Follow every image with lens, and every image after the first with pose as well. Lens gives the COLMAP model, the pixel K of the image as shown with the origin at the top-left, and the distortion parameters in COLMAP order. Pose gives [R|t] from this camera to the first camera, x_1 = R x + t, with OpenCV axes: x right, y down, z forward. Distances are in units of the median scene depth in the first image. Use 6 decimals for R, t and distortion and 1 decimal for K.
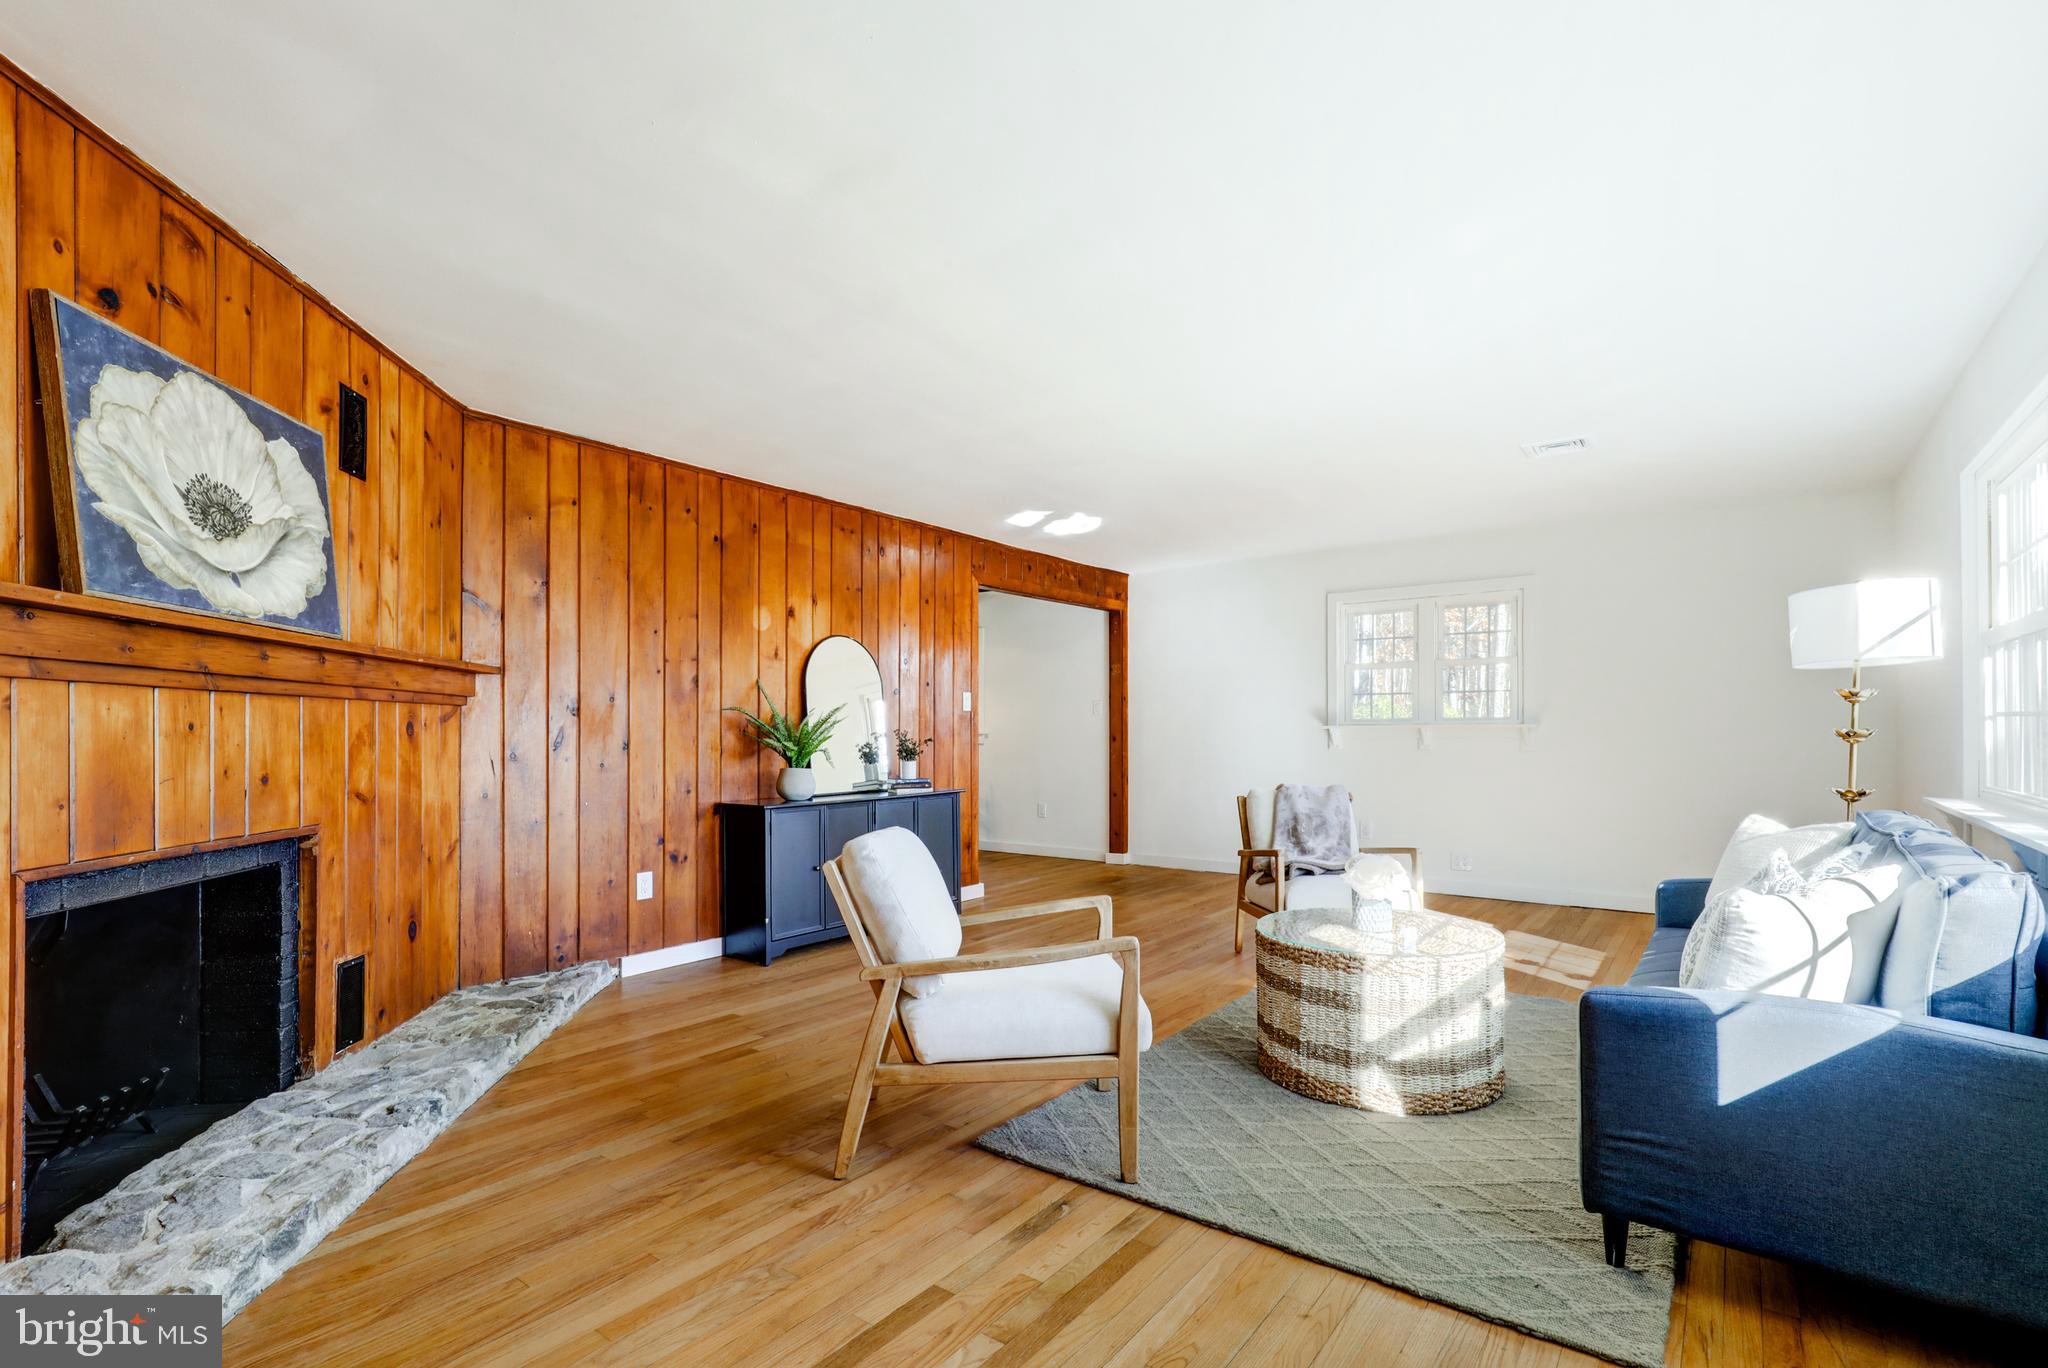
lens RADIAL K [[955.9, 0, 1024.2], [0, 955.9, 731.6], [0, 0, 1]] dist [-0.000150, -0.000022]
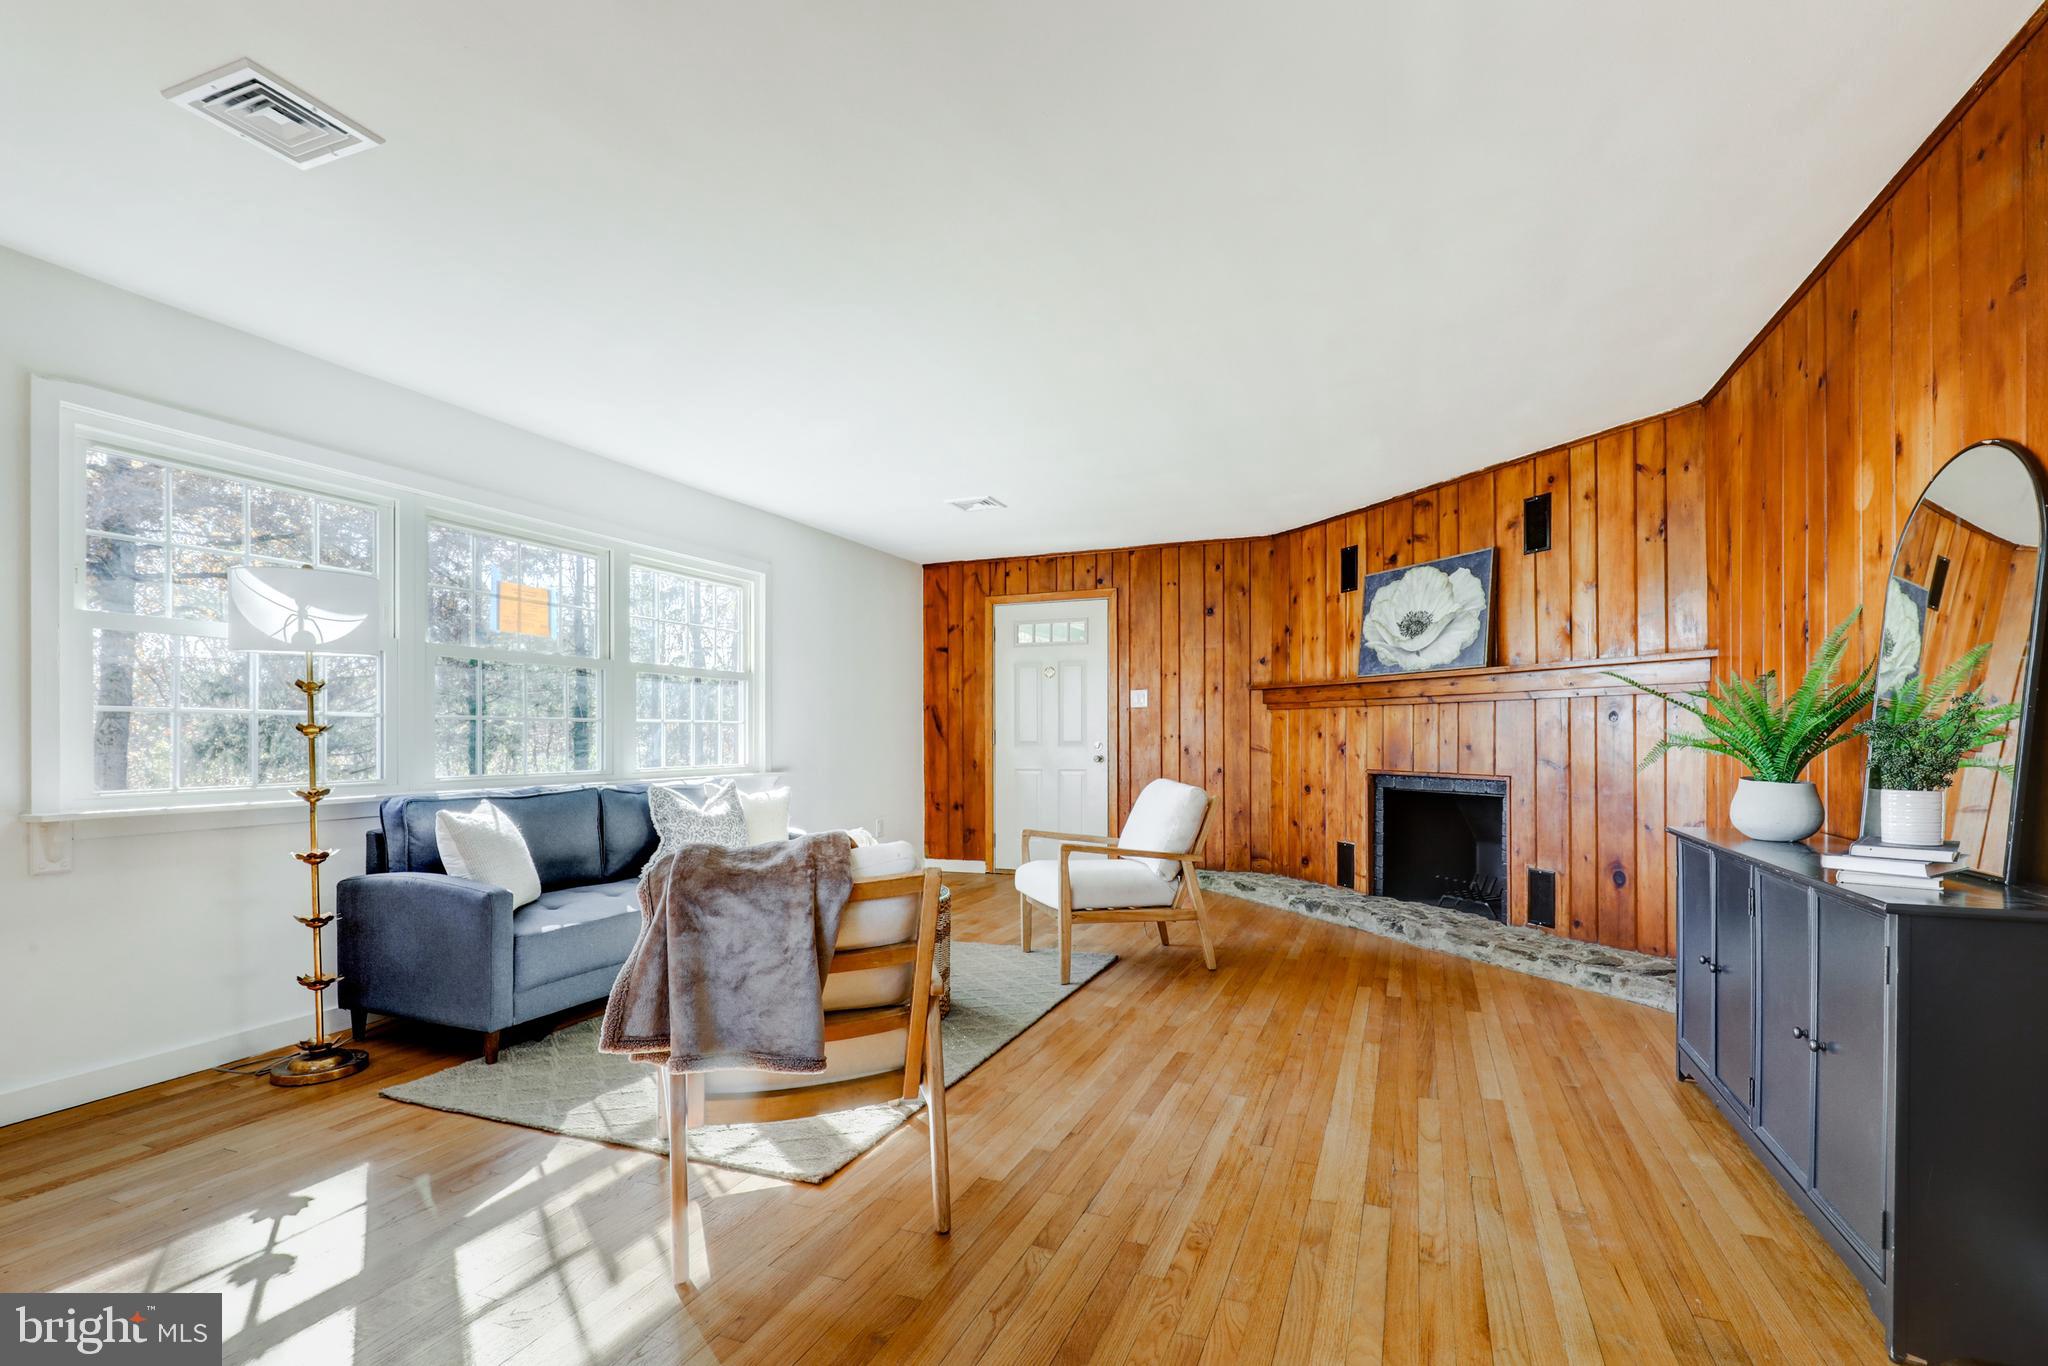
lens RADIAL K [[955.9, 0, 1024.2], [0, 955.9, 730.6], [0, 0, 1]] dist [-0.000150, -0.000022]
pose [[-0.965602, 0.003490, -0.260003, 0.582047], [0.005088, 0.999972, -0.005470, 0.023506], [0.259976, -0.006605, -0.965592, 2.717964]]
